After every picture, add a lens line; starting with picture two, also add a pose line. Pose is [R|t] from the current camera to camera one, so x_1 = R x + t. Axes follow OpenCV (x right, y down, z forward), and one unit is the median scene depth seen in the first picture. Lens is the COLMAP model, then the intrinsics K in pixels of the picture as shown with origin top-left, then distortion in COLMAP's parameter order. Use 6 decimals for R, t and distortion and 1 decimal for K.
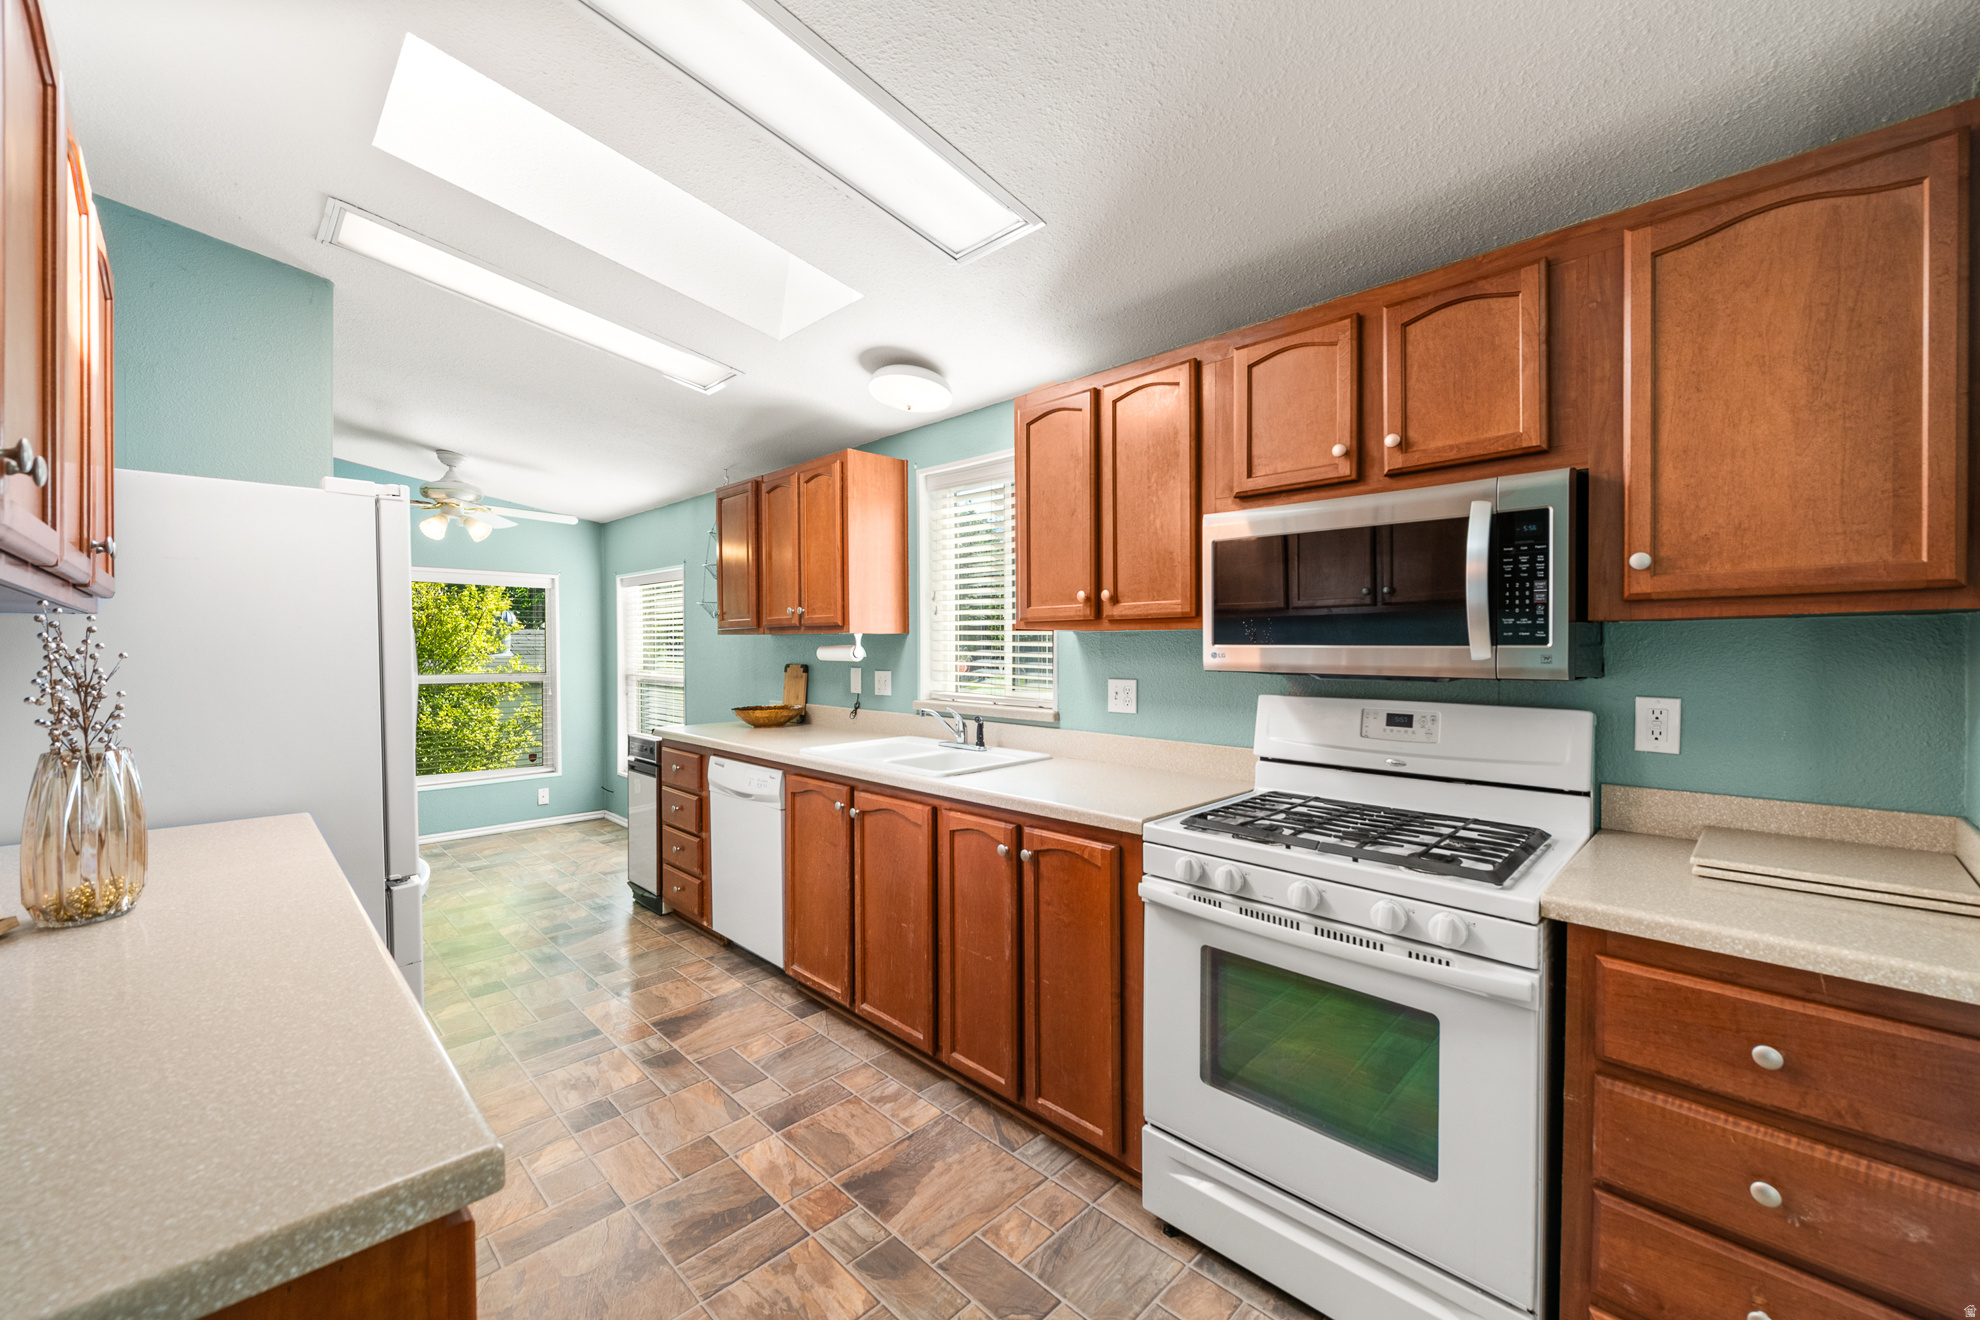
lens RADIAL K [[788.0, 0, 998.1], [0, 788.0, 658.4], [0, 0, 1]] dist [-0.000476, -0.000234]
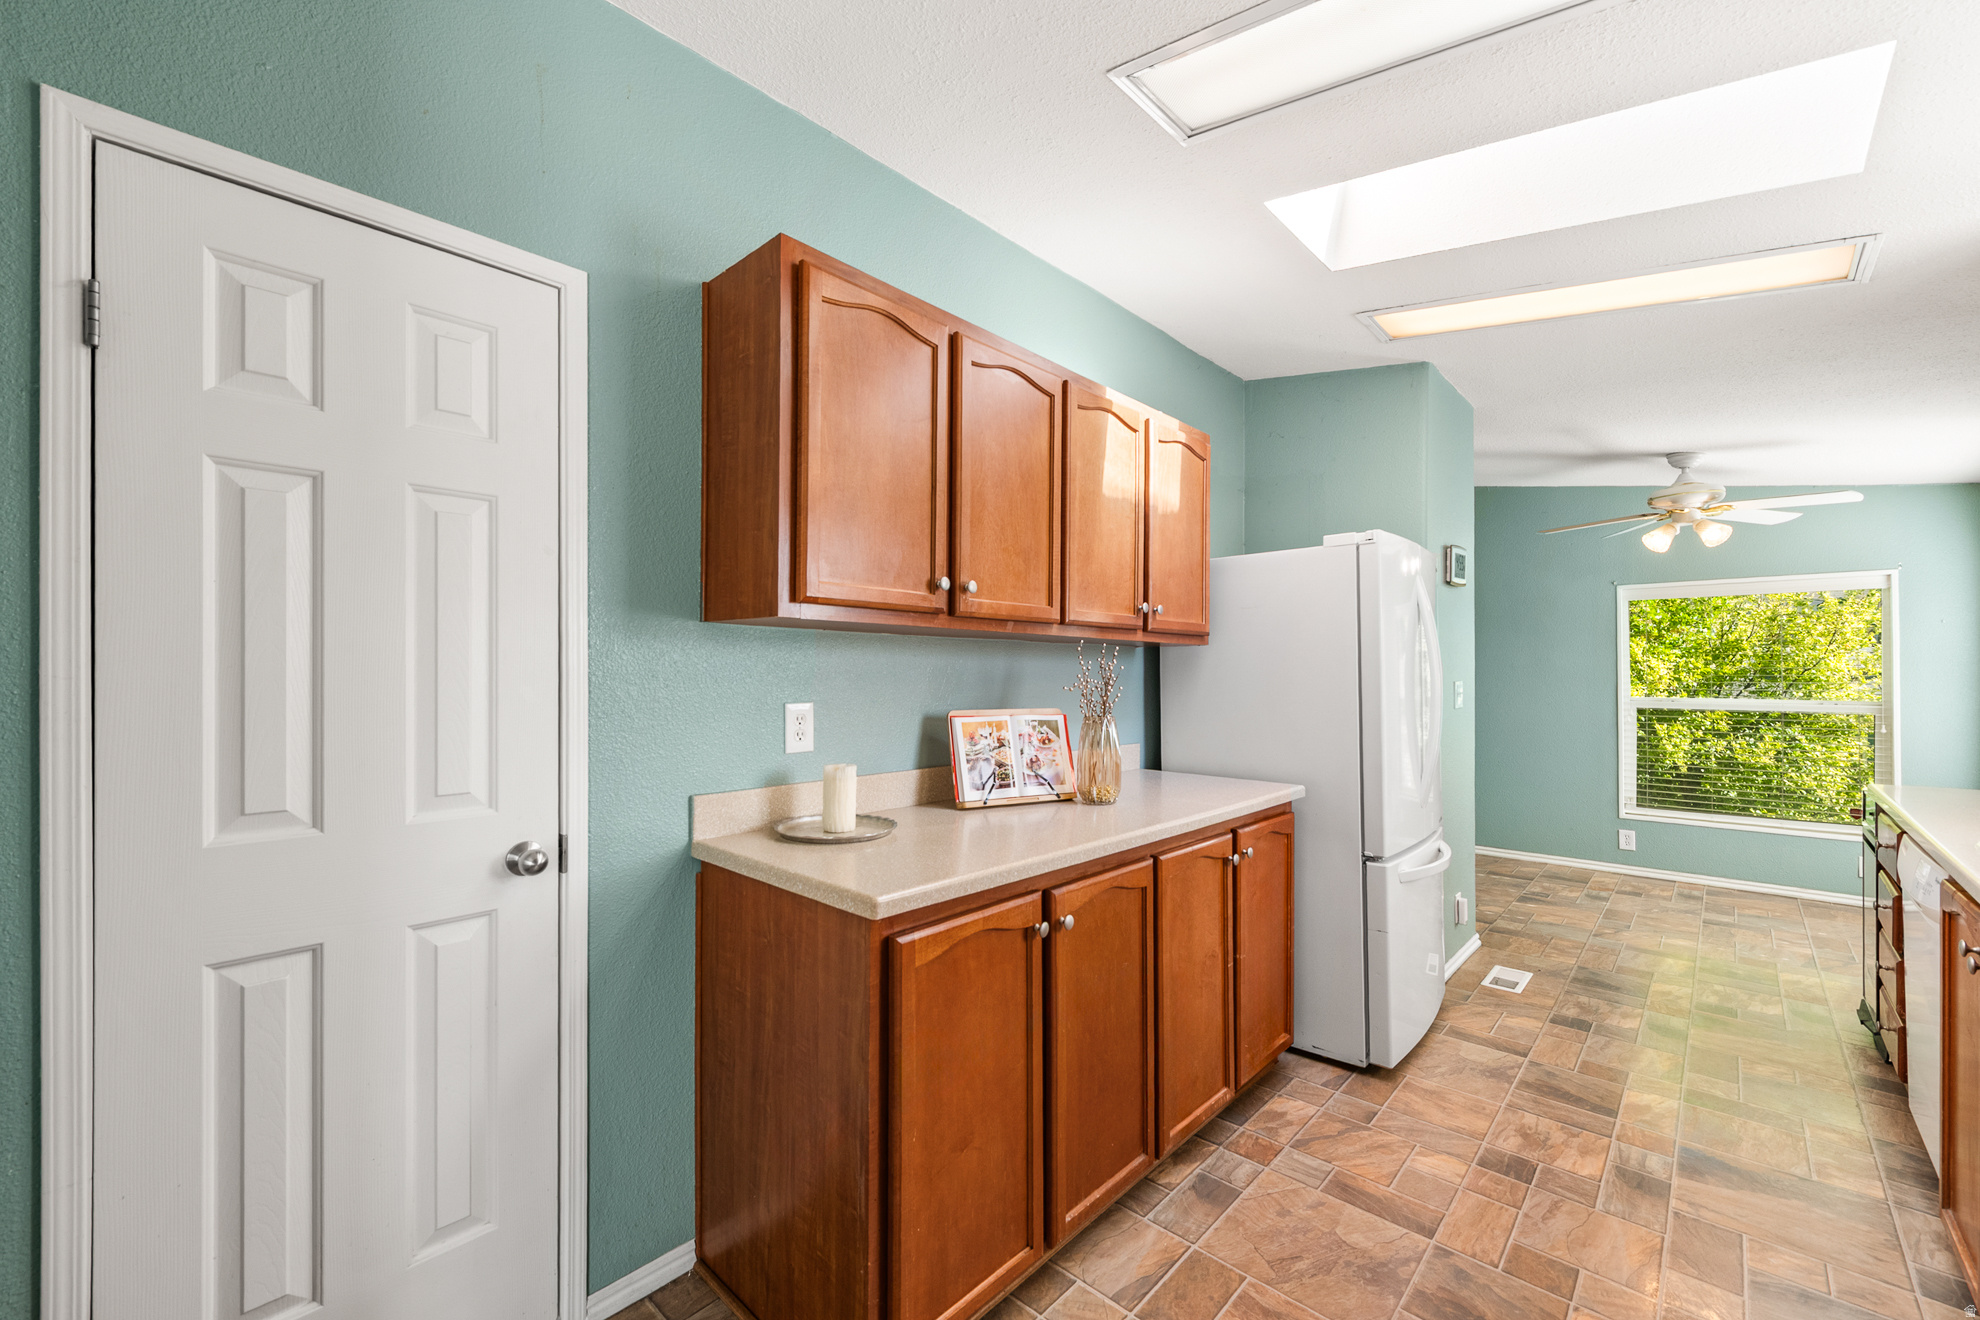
lens RADIAL K [[801.9, 0, 990.1], [0, 801.9, 675.5], [0, 0, 1]] dist [0.012613, 0.000247]
pose [[0.031957, 0.005385, -0.999475, 0.425643], [-0.015998, 0.999860, 0.004875, 0.005746], [0.999361, 0.015834, 0.032038, 0.352893]]
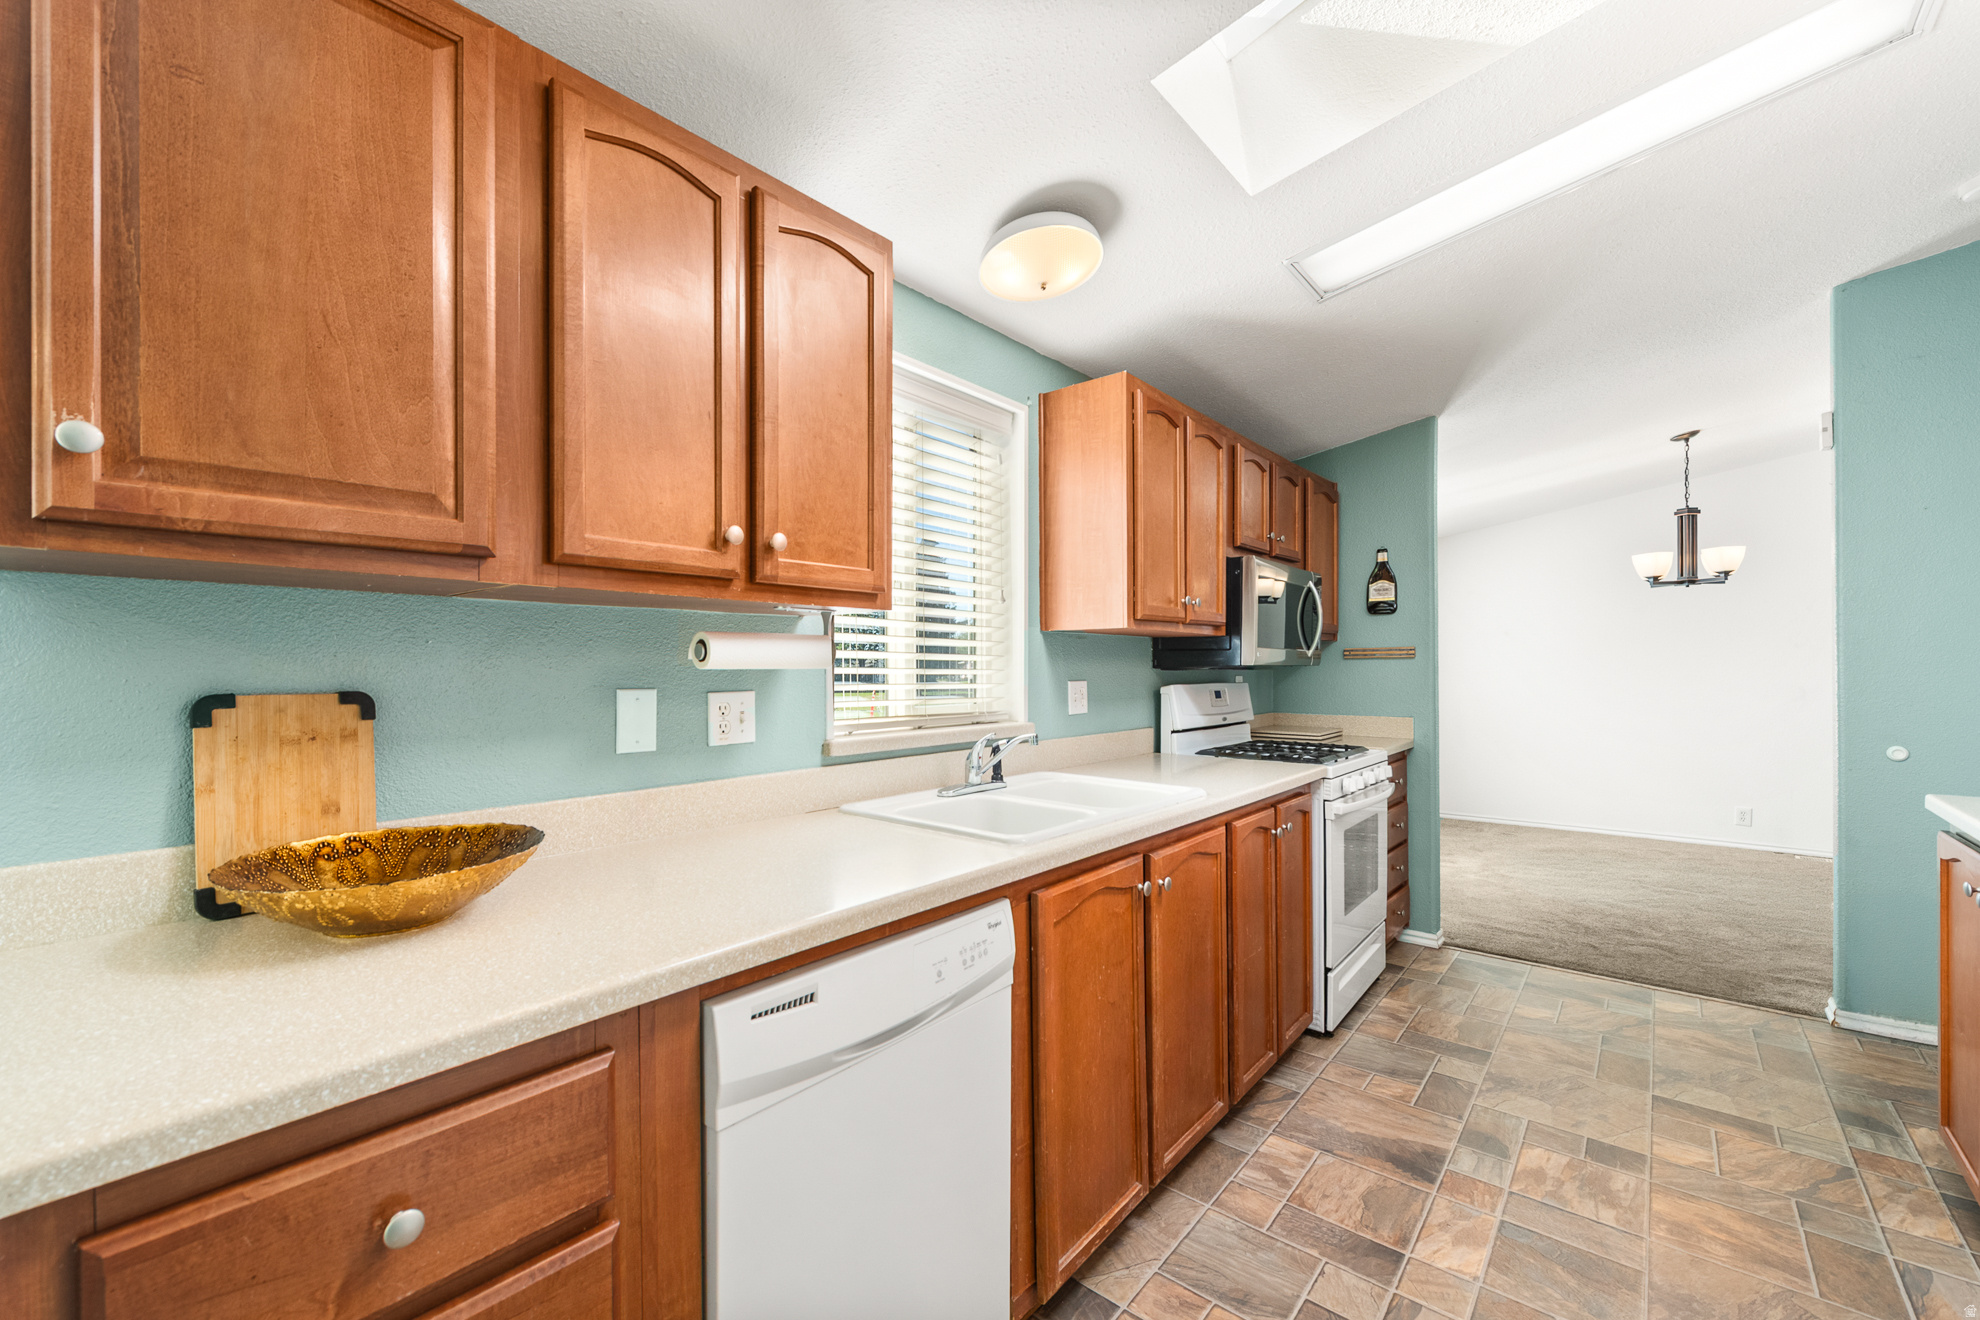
lens RADIAL K [[793.6, 0, 980.6], [0, 793.6, 671.3], [0, 0, 1]] dist [0.001172, -0.000274]
pose [[-0.074028, -0.004641, 0.997245, -1.014701], [0.021942, 0.999740, 0.006282, 0.006630], [-0.997015, 0.022347, -0.073907, 1.437397]]
